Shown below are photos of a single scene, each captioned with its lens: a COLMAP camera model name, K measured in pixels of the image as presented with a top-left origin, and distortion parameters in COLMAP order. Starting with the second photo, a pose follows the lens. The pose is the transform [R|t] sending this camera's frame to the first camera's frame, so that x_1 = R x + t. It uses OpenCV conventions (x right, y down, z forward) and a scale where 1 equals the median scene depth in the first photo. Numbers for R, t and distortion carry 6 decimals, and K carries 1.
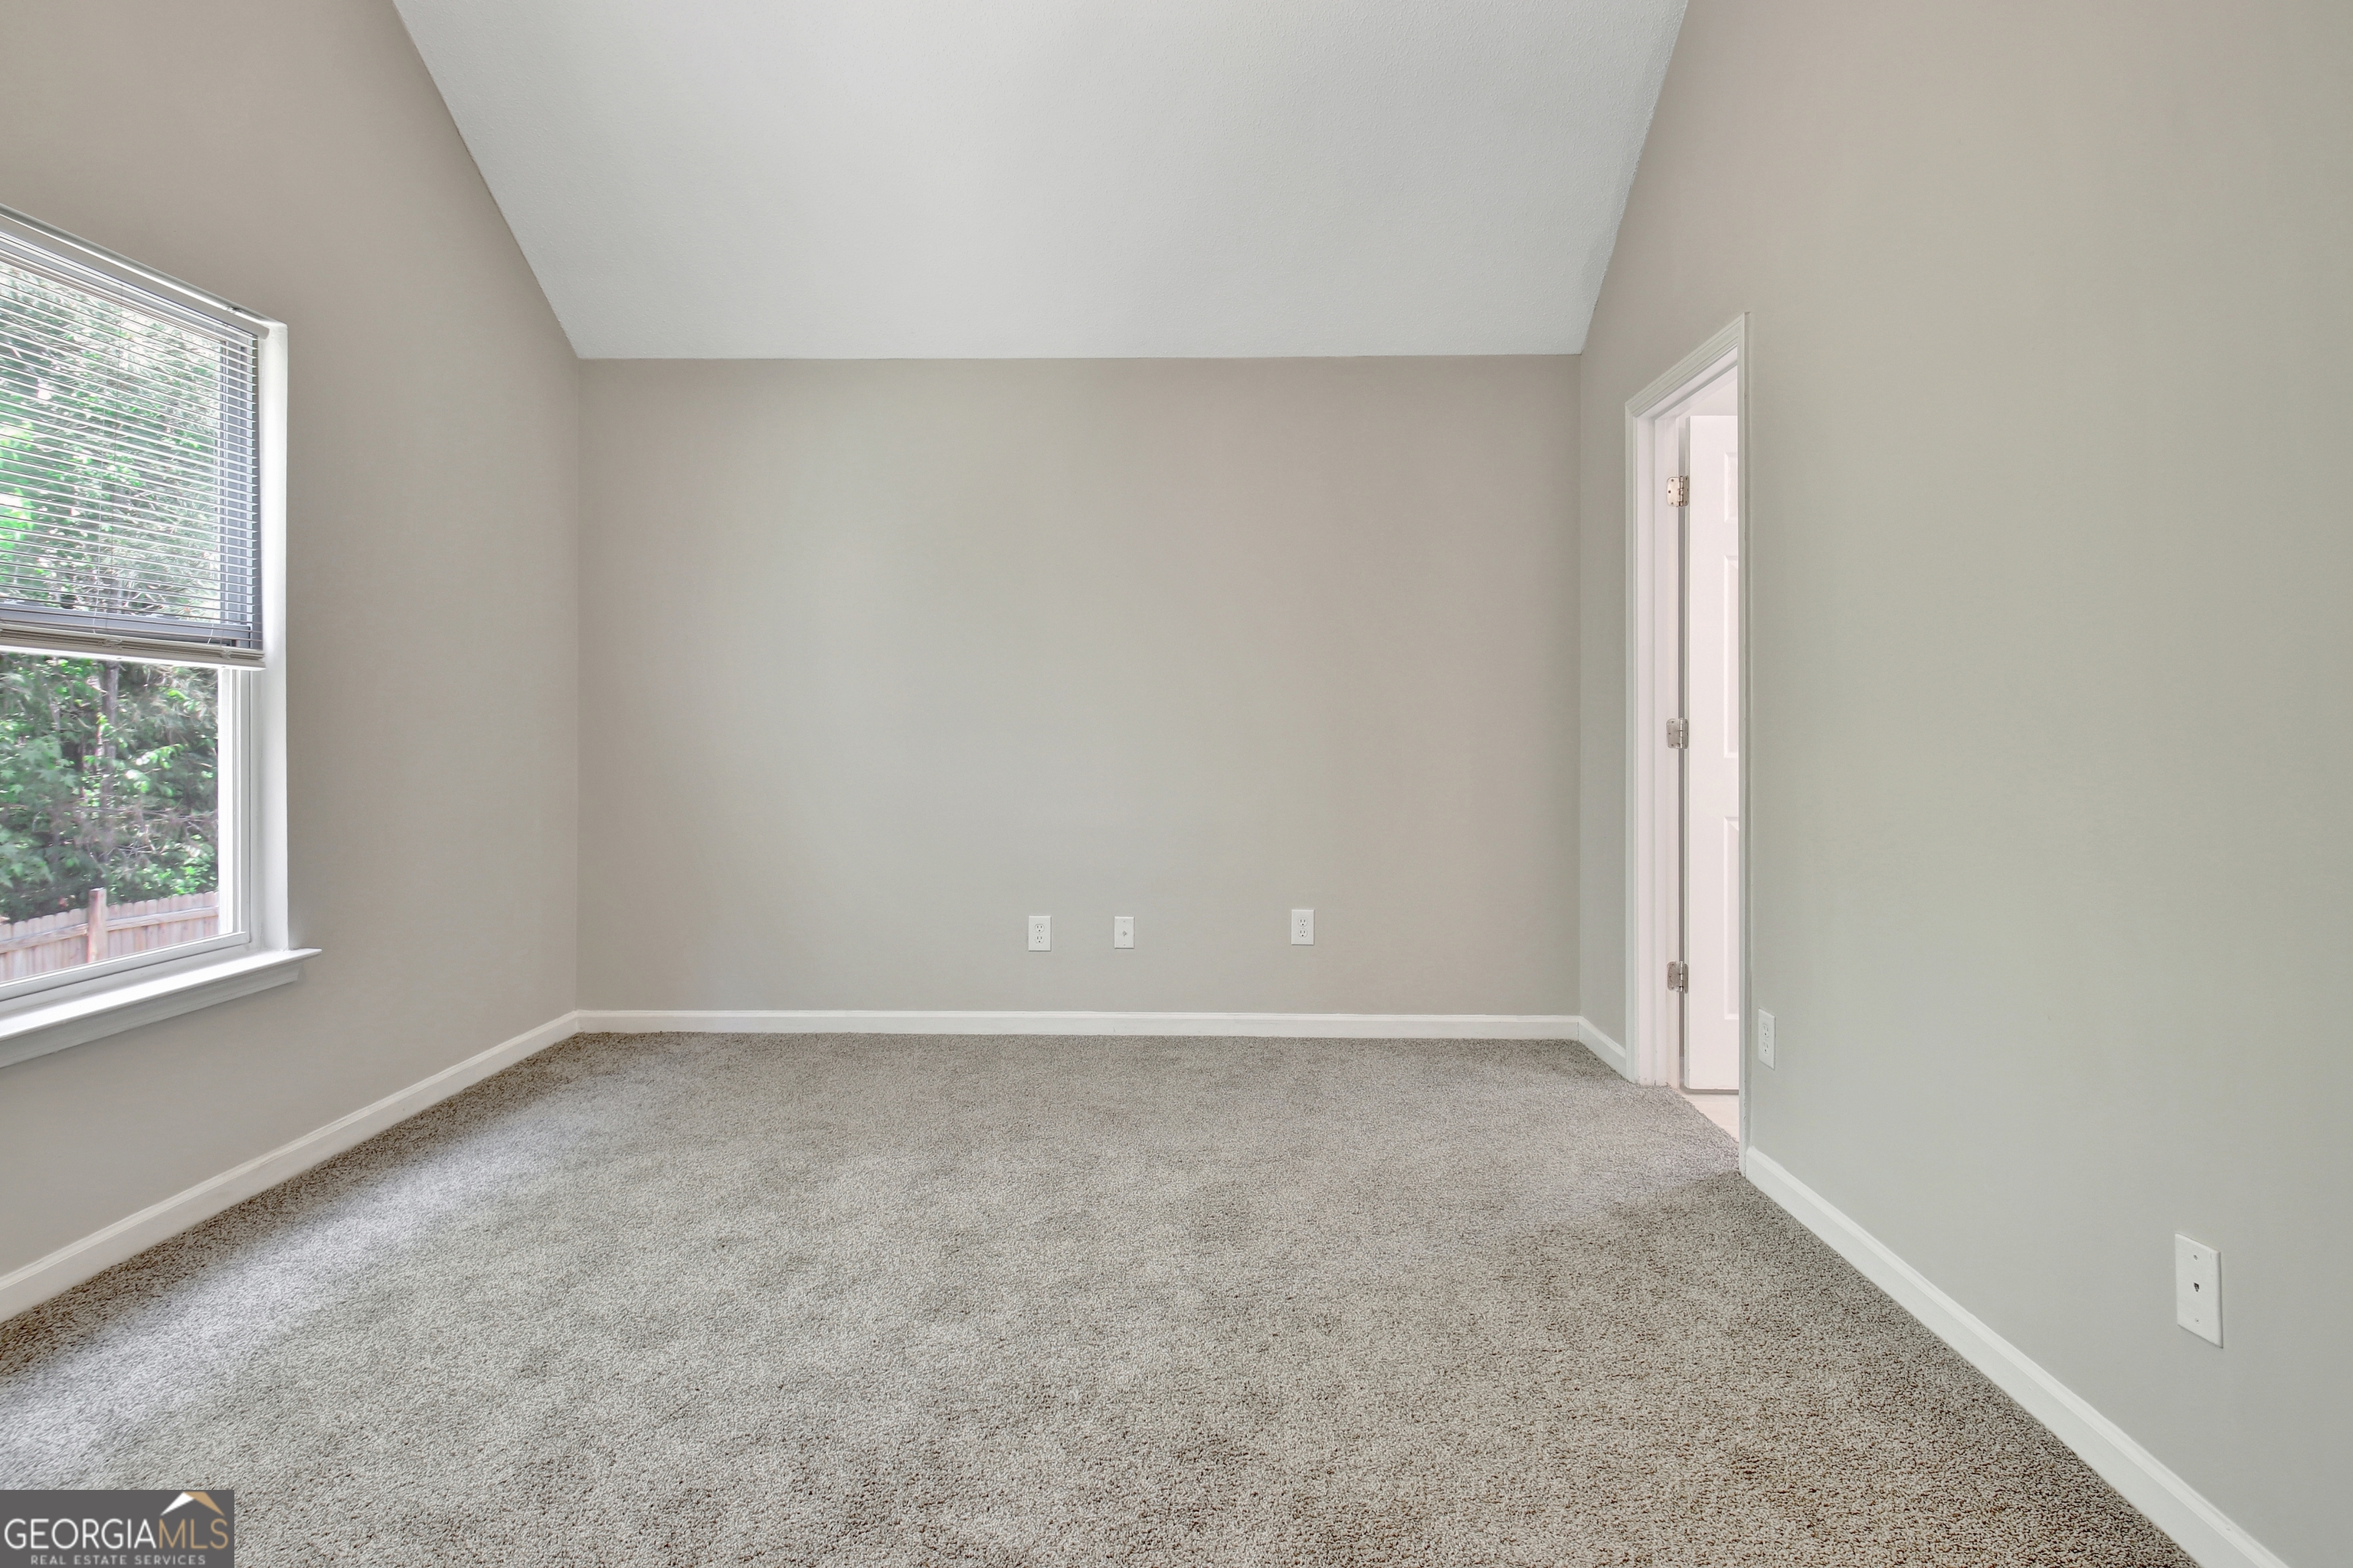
lens RADIAL K [[1294.4, 0, 1176.2], [0, 1294.4, 719.5], [0, 0, 1]] dist [0.031313, -0.039896]
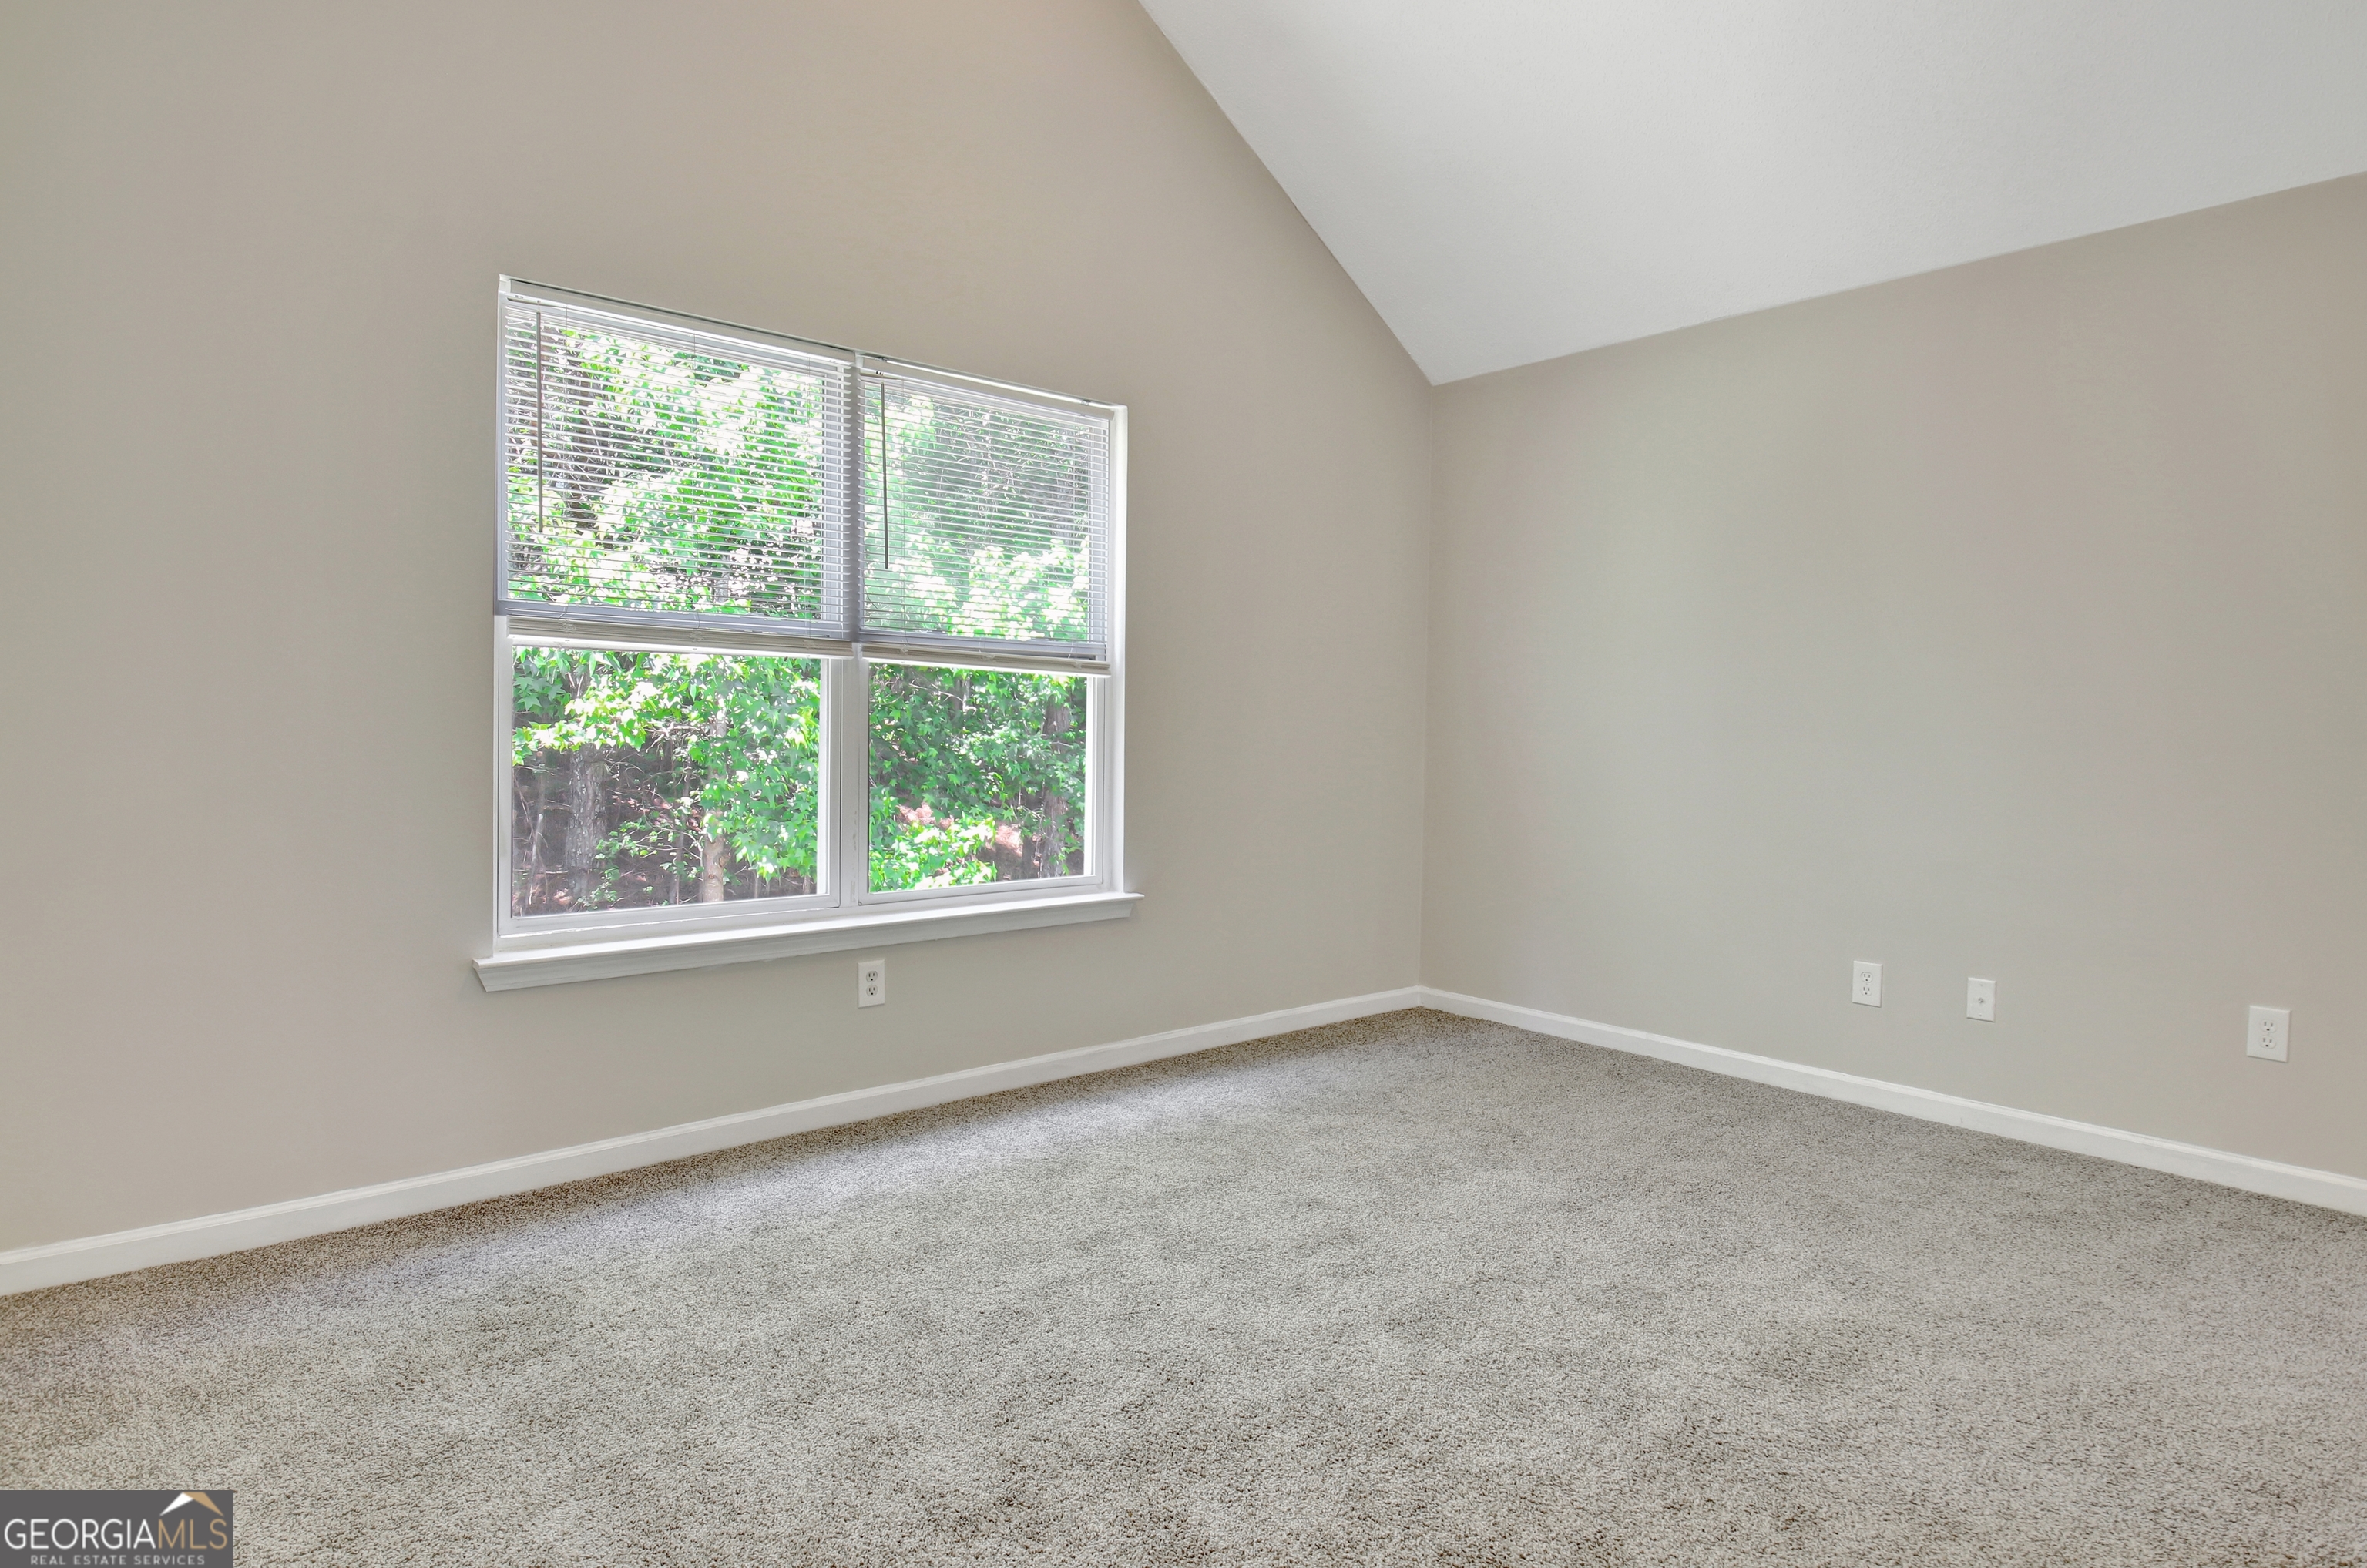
lens RADIAL K [[1303.4, 0, 1183.6], [0, 1303.4, 757.5], [0, 0, 1]] dist [0.030791, -0.042691]
pose [[0.669743, 0.029298, -0.742014, 0.360773], [-0.013598, 0.999538, 0.027192, 0.007778], [0.742468, -0.008122, 0.669832, 0.200056]]
